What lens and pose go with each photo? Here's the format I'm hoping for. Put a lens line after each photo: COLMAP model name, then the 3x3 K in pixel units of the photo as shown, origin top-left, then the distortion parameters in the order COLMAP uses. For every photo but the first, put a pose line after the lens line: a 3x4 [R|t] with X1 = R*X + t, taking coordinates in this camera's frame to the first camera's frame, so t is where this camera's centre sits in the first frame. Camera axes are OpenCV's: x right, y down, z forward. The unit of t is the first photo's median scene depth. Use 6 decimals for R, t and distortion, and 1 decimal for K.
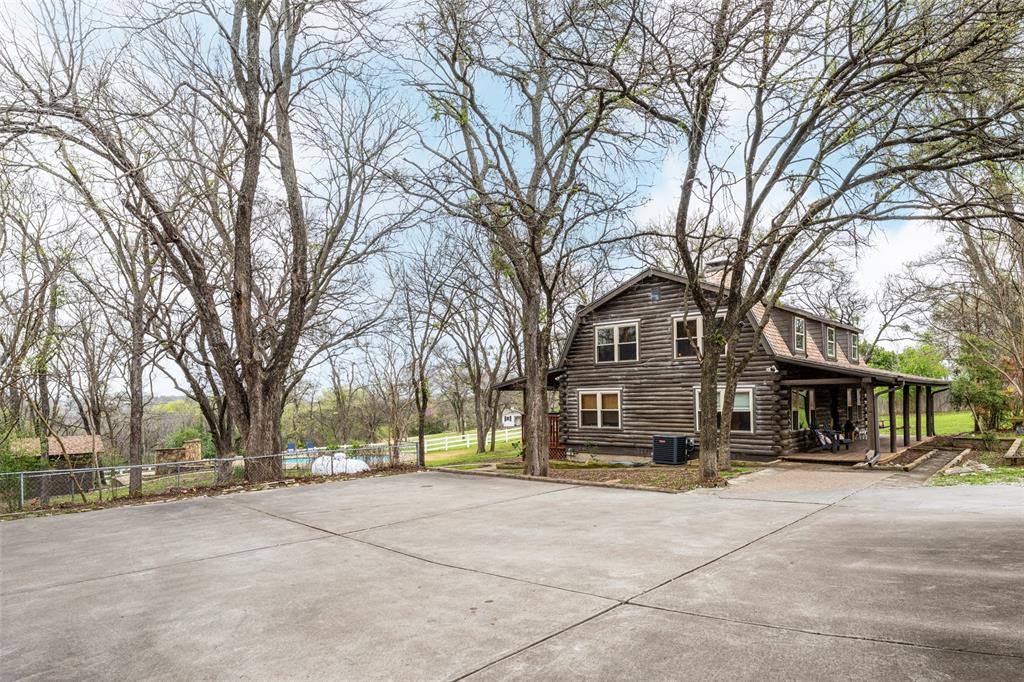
lens RADIAL K [[517.6, 0, 514.0], [0, 517.6, 344.7], [0, 0, 1]] dist [0.000705, 0.000336]
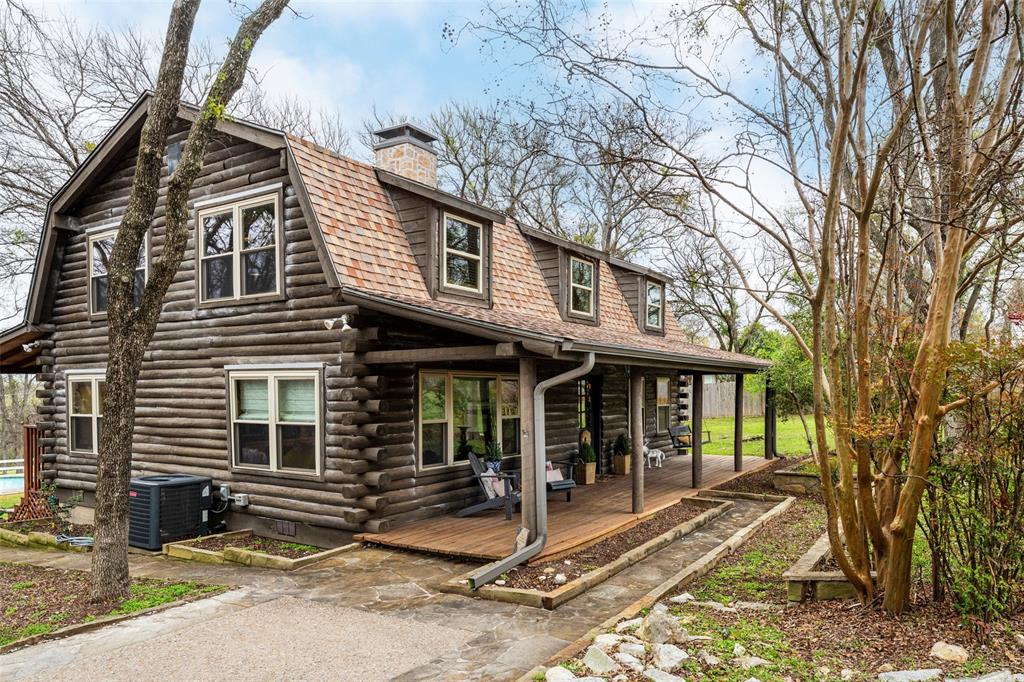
lens RADIAL K [[599.9, 0, 510.3], [0, 599.9, 339.5], [0, 0, 1]] dist [-0.009823, -0.001343]
pose [[0.986911, 0.020562, 0.159952, 0.520354], [-0.024011, 0.999518, 0.019660, 0.044214], [-0.159470, -0.023243, 0.986929, 0.479119]]
